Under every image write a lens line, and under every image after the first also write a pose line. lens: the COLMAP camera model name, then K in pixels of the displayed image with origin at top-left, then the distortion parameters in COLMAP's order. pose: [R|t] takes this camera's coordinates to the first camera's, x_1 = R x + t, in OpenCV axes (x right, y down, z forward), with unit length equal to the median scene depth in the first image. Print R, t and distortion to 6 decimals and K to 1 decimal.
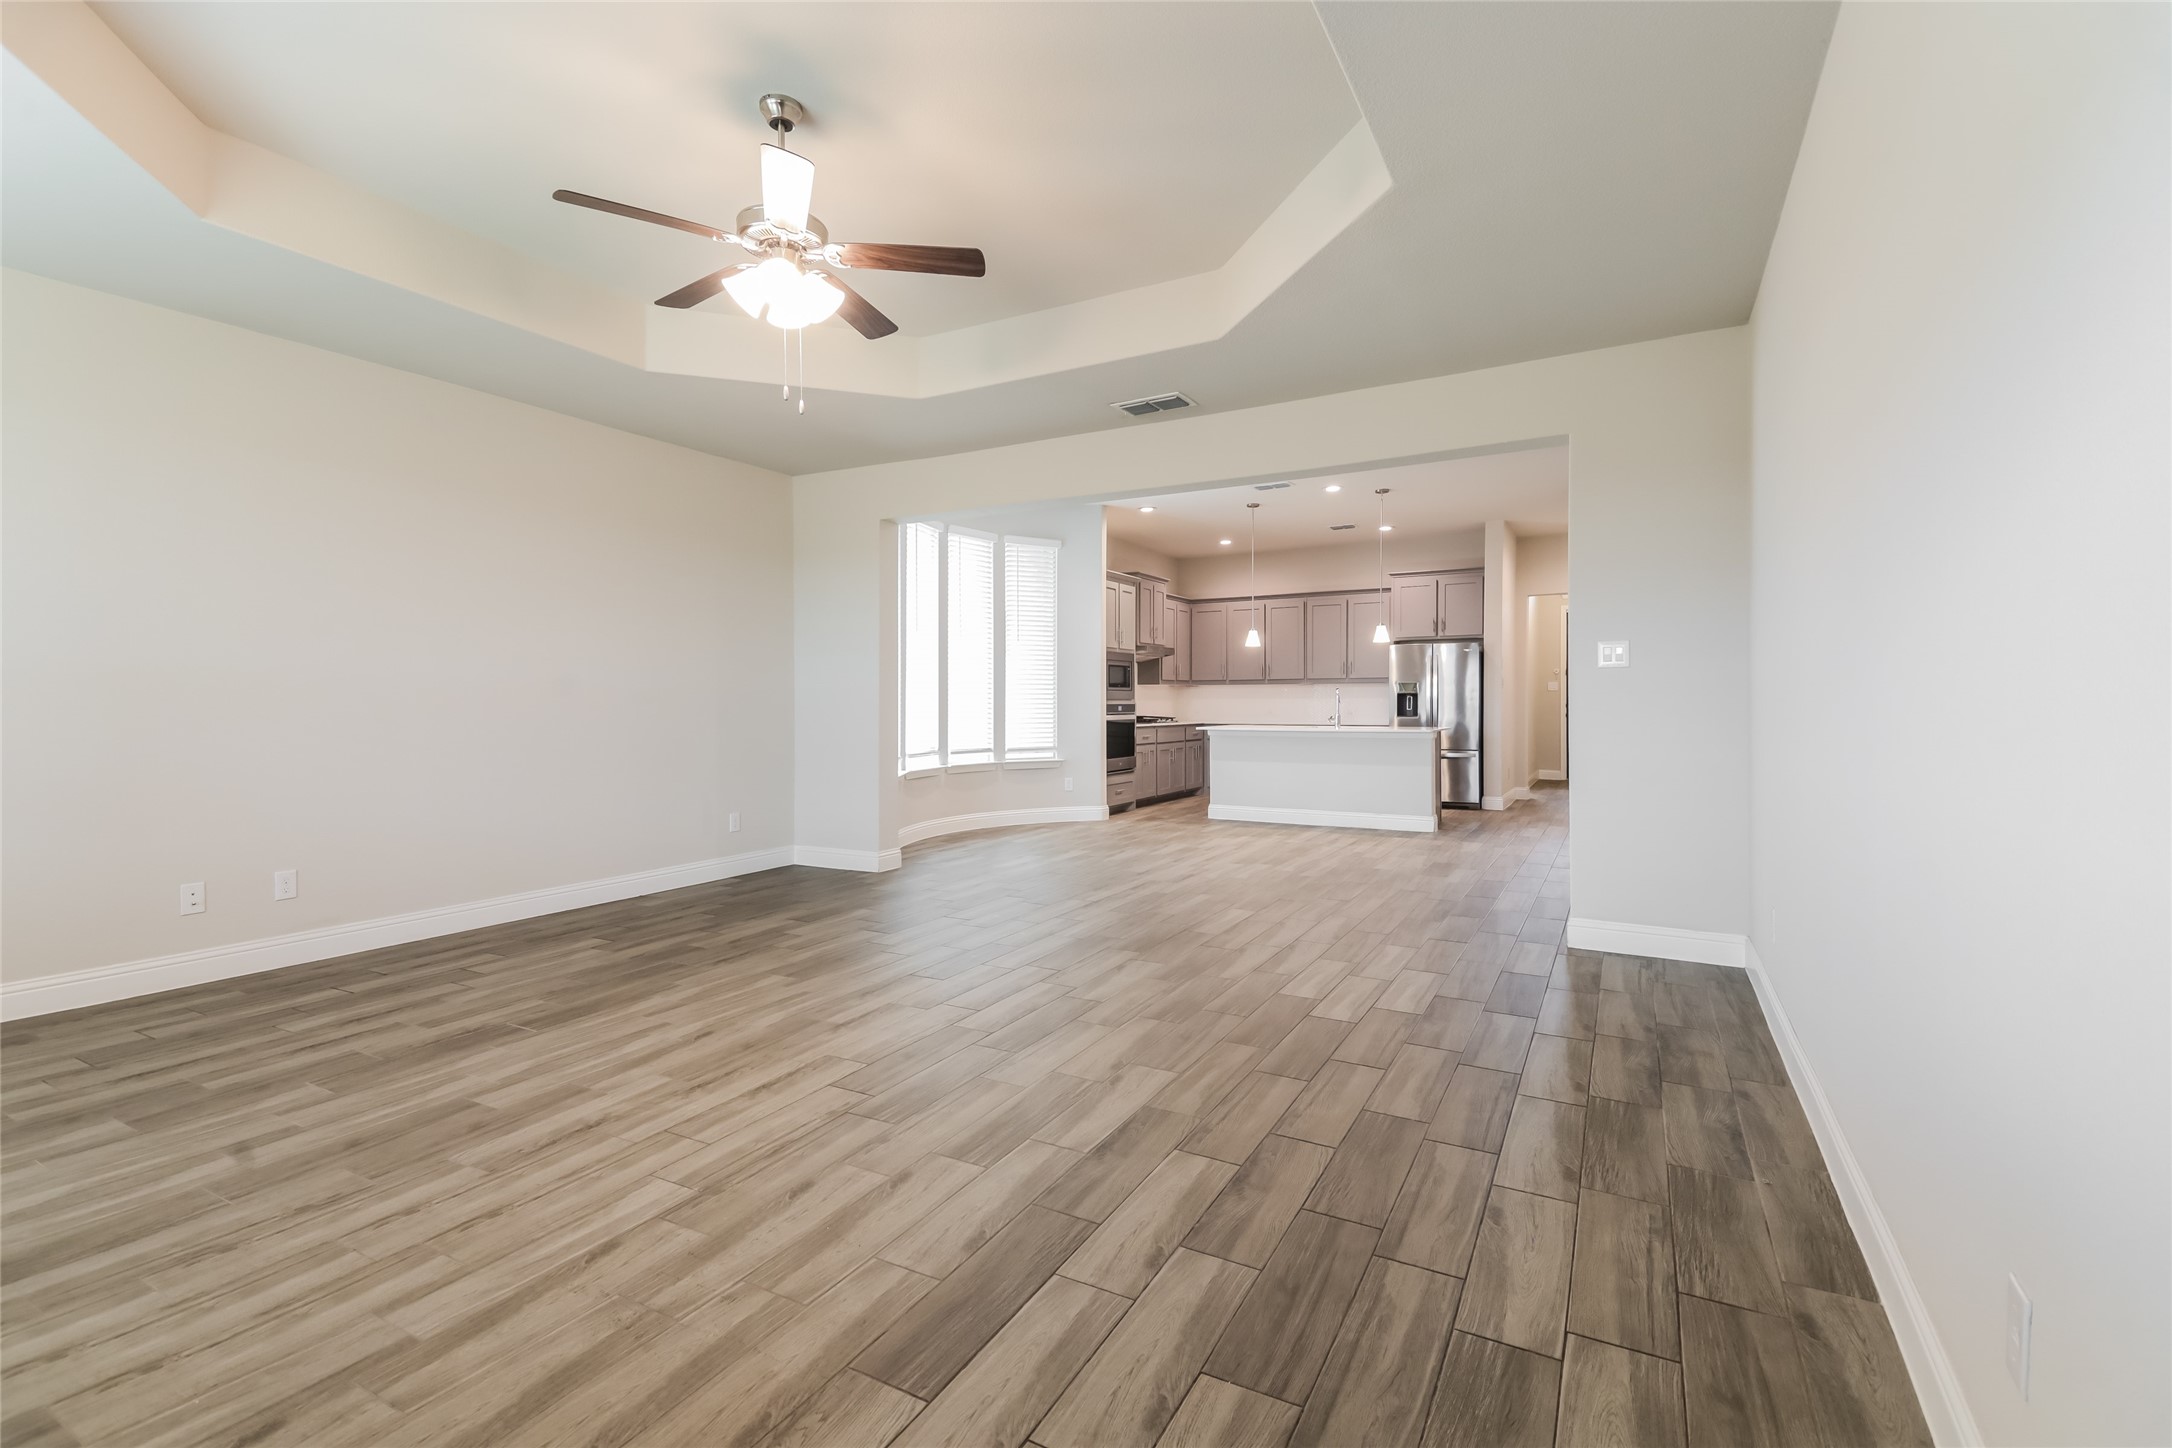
lens RADIAL K [[905.4, 0, 1086.0], [0, 905.4, 724.0], [0, 0, 1]] dist [0.078325, -0.037832]
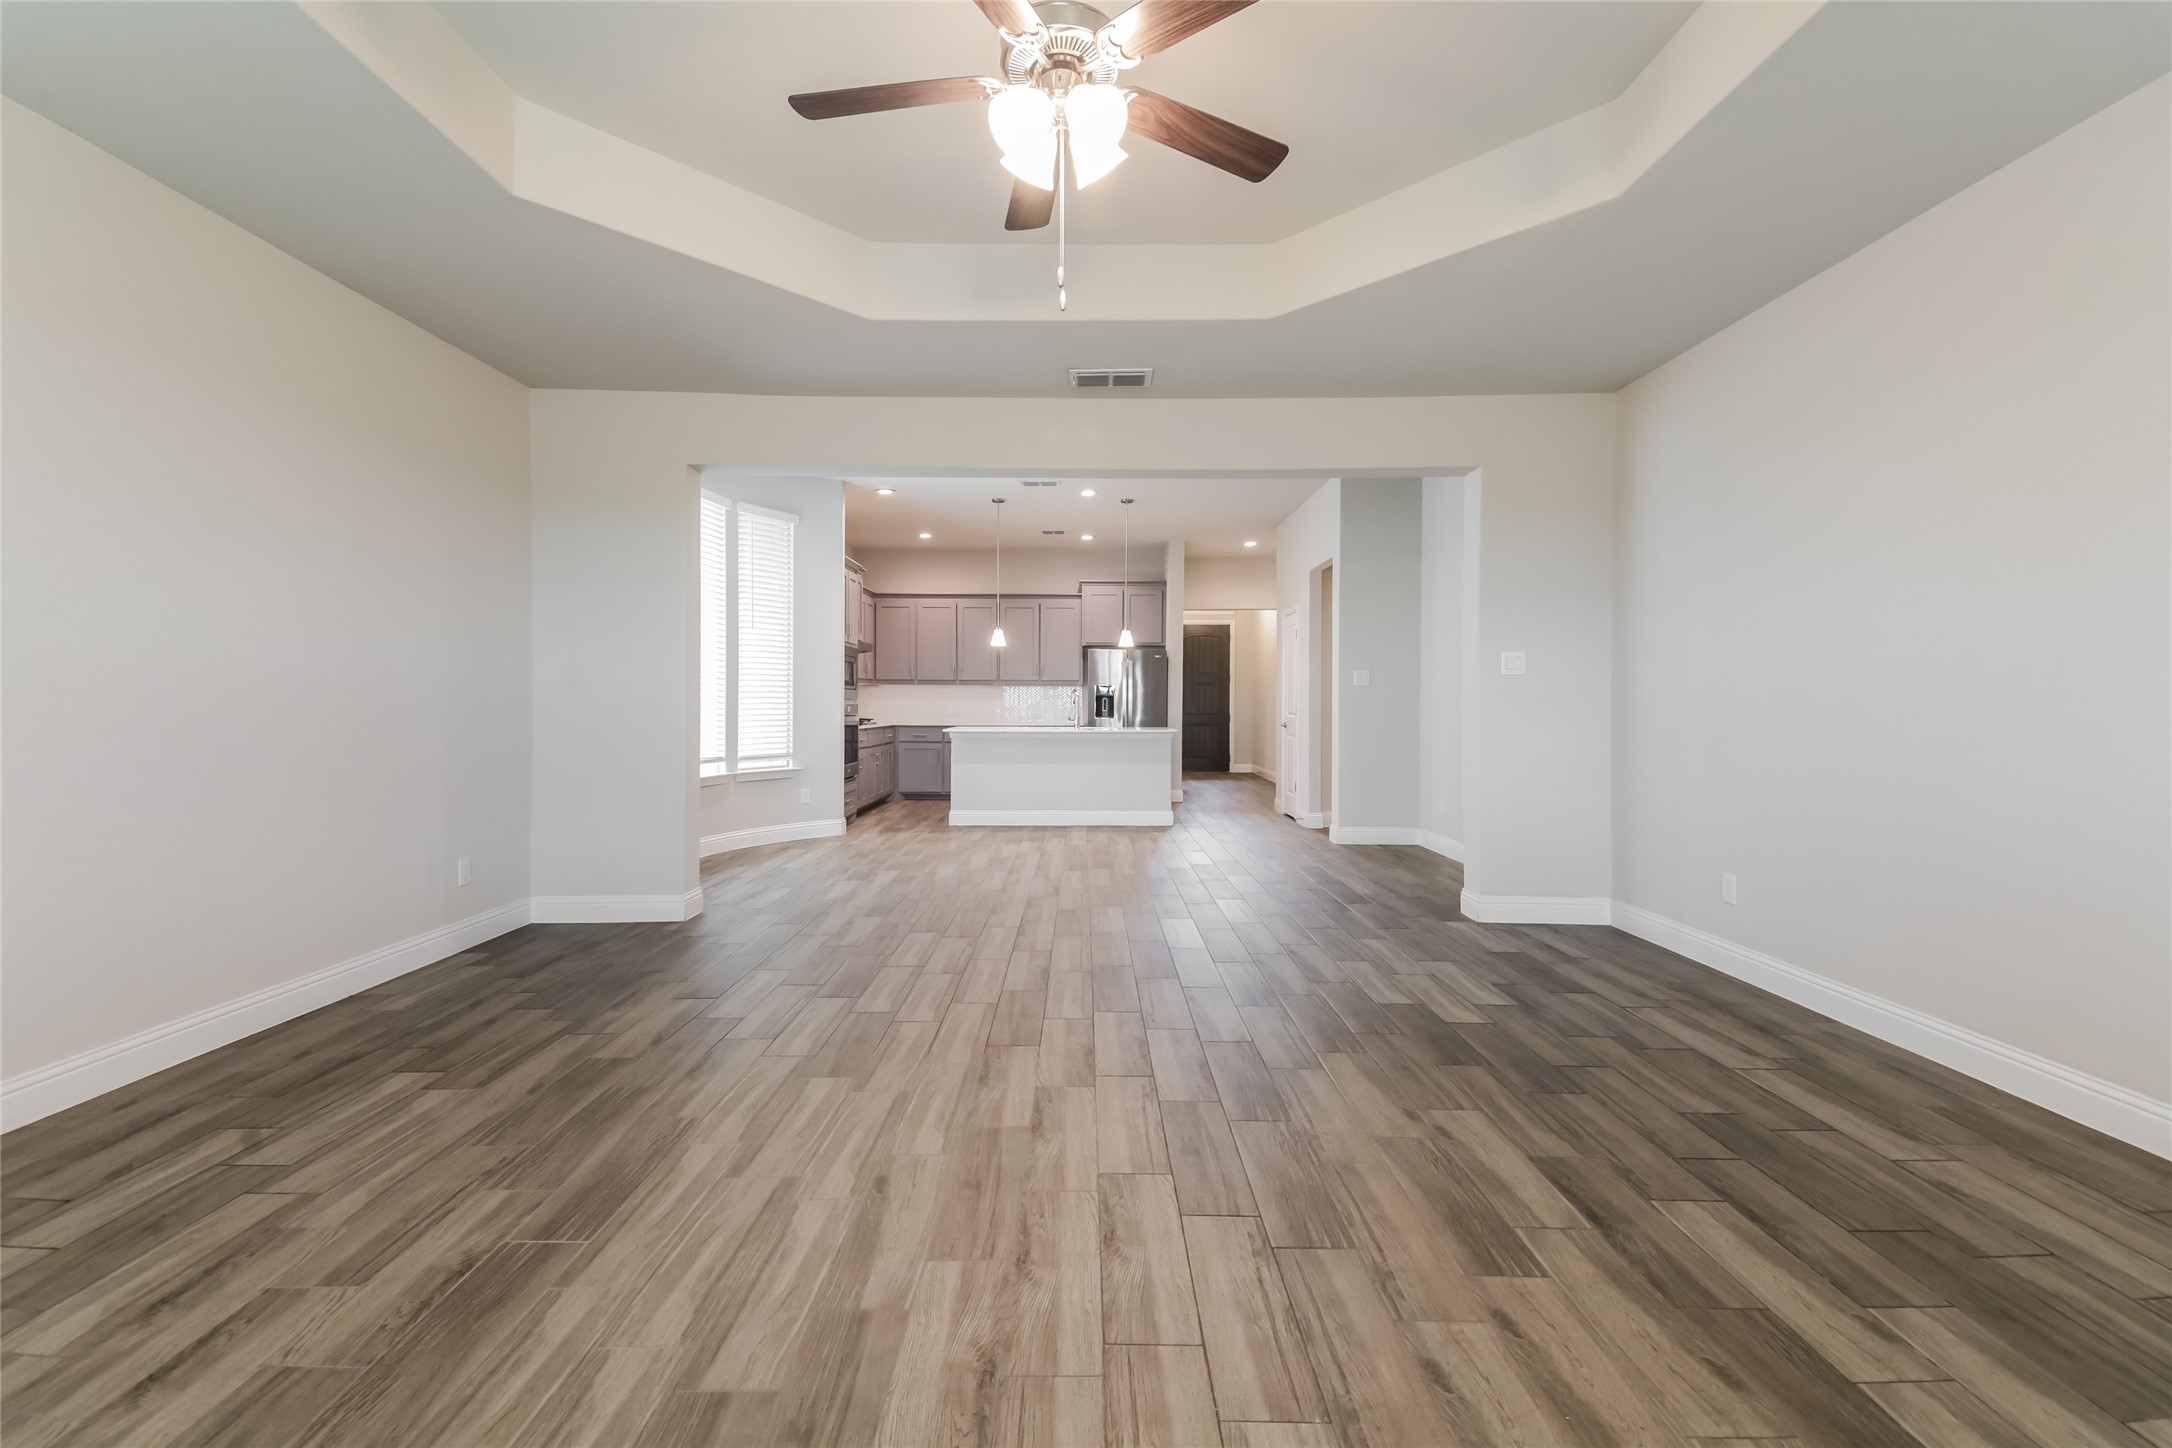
lens RADIAL K [[905.4, 0, 1086.0], [0, 905.4, 724.0], [0, 0, 1]] dist [0.078325, -0.037832]
pose [[0.889799, -0.005133, 0.456324, -0.517696], [0.005551, 0.999985, 0.000424, -0.004859], [-0.456319, 0.002156, 0.889813, 0.276871]]
